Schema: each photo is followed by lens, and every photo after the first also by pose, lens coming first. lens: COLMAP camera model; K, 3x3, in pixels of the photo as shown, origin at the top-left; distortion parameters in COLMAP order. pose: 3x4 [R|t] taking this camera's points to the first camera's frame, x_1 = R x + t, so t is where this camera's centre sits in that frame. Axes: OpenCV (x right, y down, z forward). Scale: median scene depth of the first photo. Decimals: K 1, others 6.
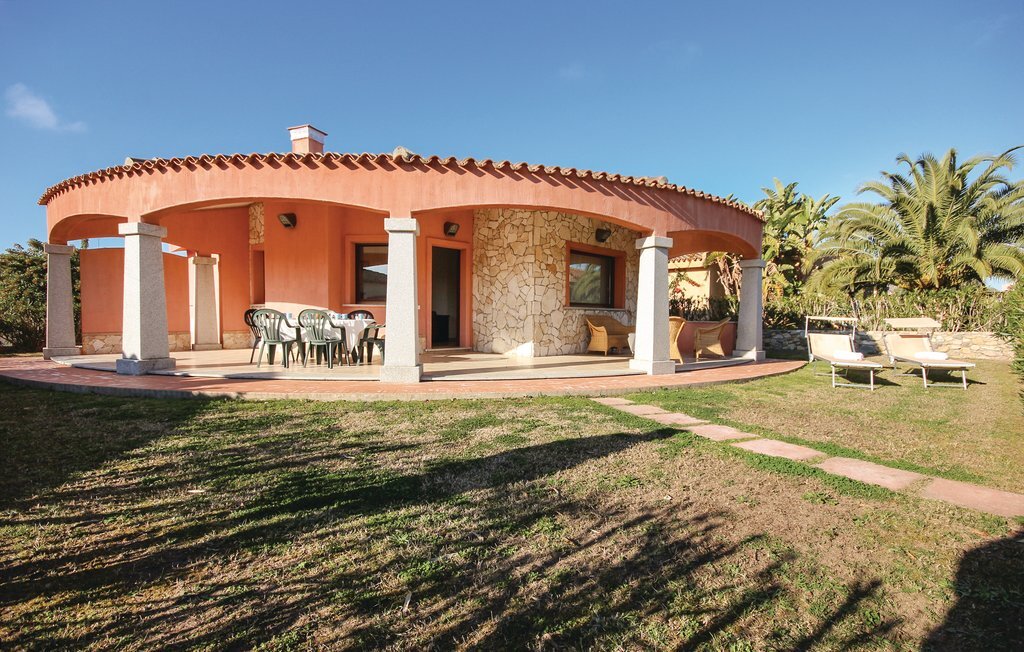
lens RADIAL K [[483.0, 0, 512.4], [0, 483.0, 339.2], [0, 0, 1]] dist [-0.000461, -0.000472]
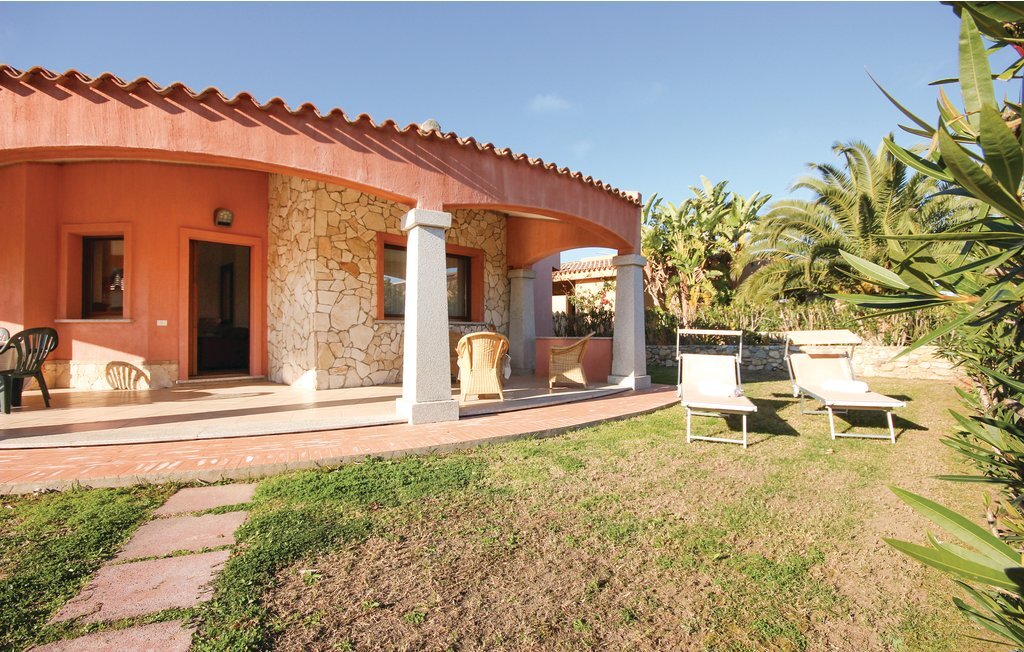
lens RADIAL K [[474.6, 0, 512.0], [0, 474.6, 326.0], [0, 0, 1]] dist [0.001307, -0.007302]
pose [[0.999475, -0.011118, 0.030446, 0.238957], [0.012940, 0.998096, -0.060315, -0.009554], [-0.029717, 0.060677, 0.997715, 0.219580]]
